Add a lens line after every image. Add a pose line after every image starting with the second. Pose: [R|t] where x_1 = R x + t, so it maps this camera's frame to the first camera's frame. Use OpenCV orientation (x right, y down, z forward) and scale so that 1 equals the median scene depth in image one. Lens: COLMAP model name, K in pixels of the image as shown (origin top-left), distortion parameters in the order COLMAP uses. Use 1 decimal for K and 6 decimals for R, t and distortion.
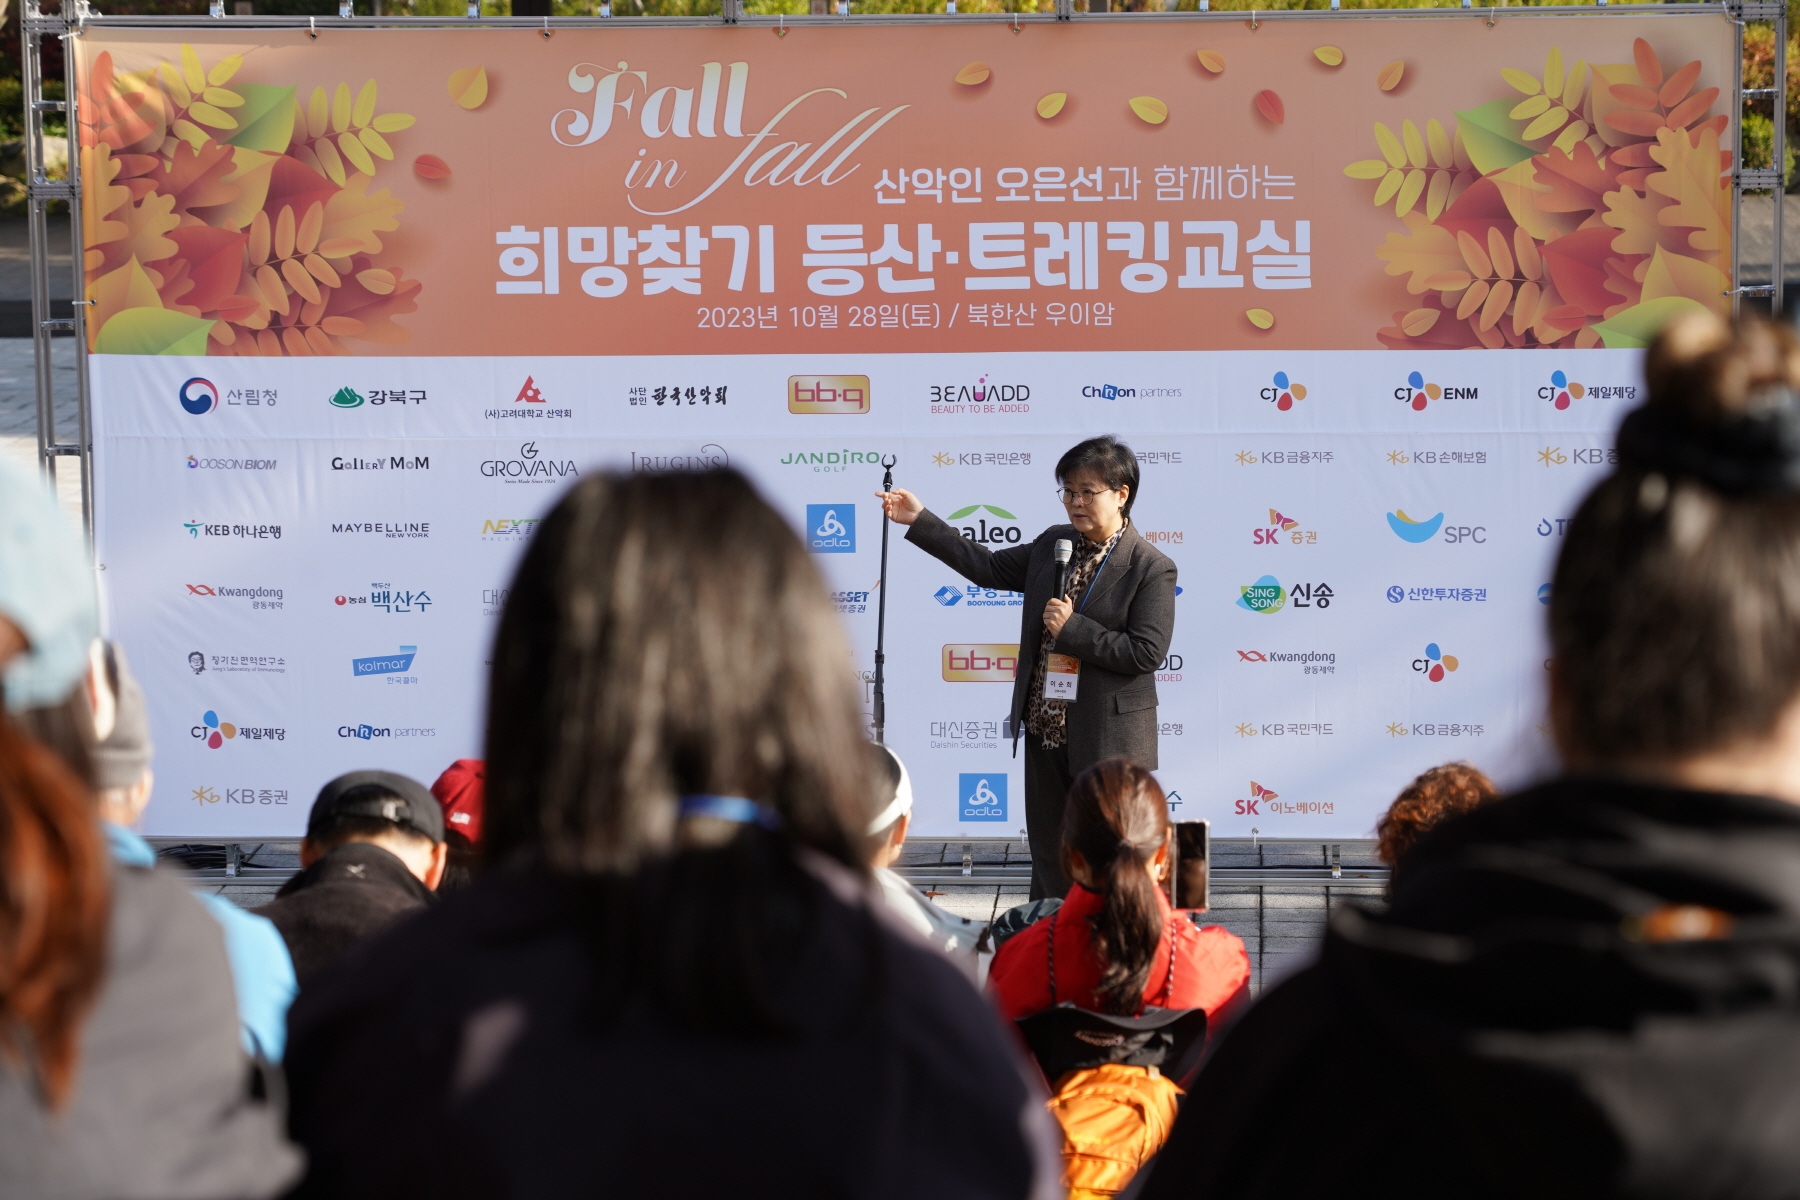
lens RADIAL K [[5463.6, 0, 1010.2], [0, 5463.6, 541.8], [0, 0, 1]] dist [0.013749, 0.000000]
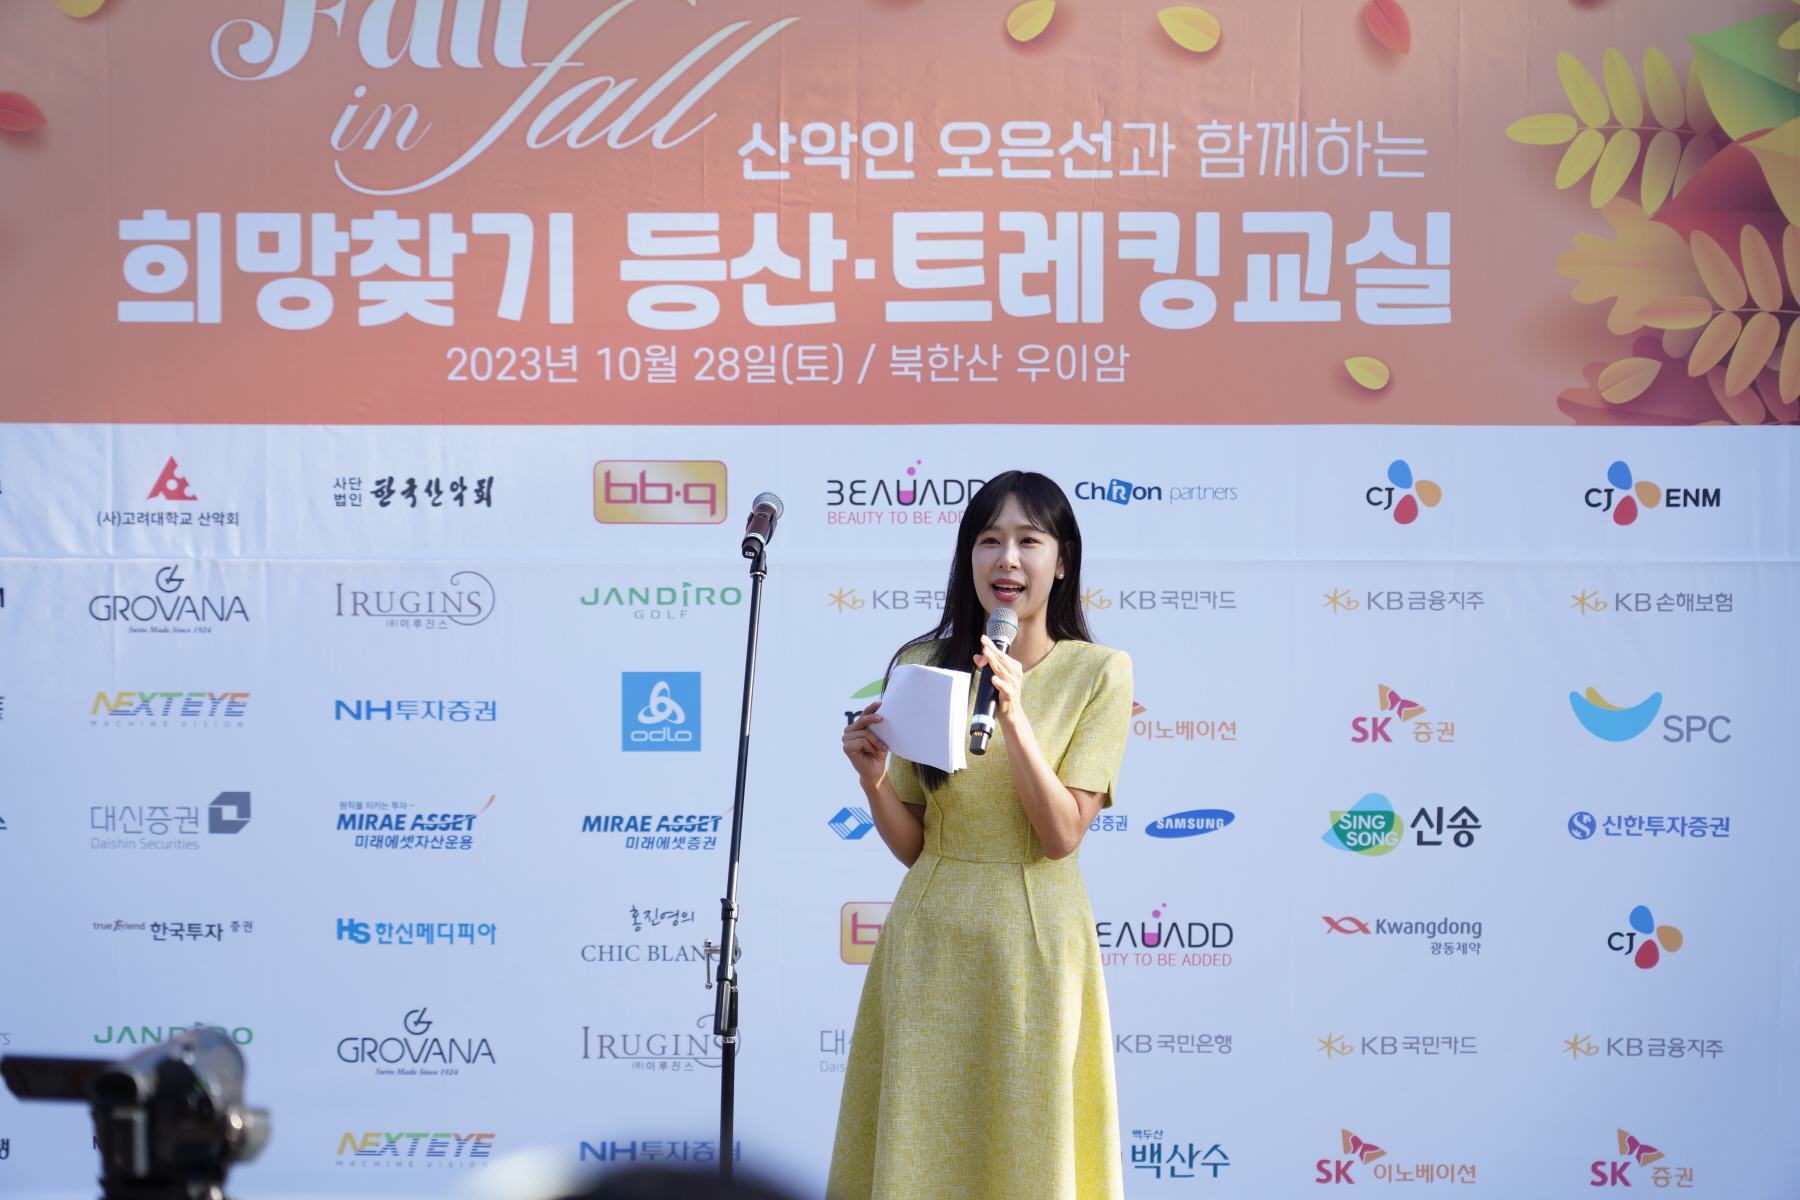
lens RADIAL K [[3620.5, 0, 854.2], [0, 3620.5, 538.9], [0, 0, 1]] dist [-0.012836, 0.000000]
pose [[0.999583, 0.009567, 0.027253, -0.022545], [-0.007641, 0.997525, -0.069897, 0.006520], [-0.027854, 0.069660, 0.997182, 0.596579]]
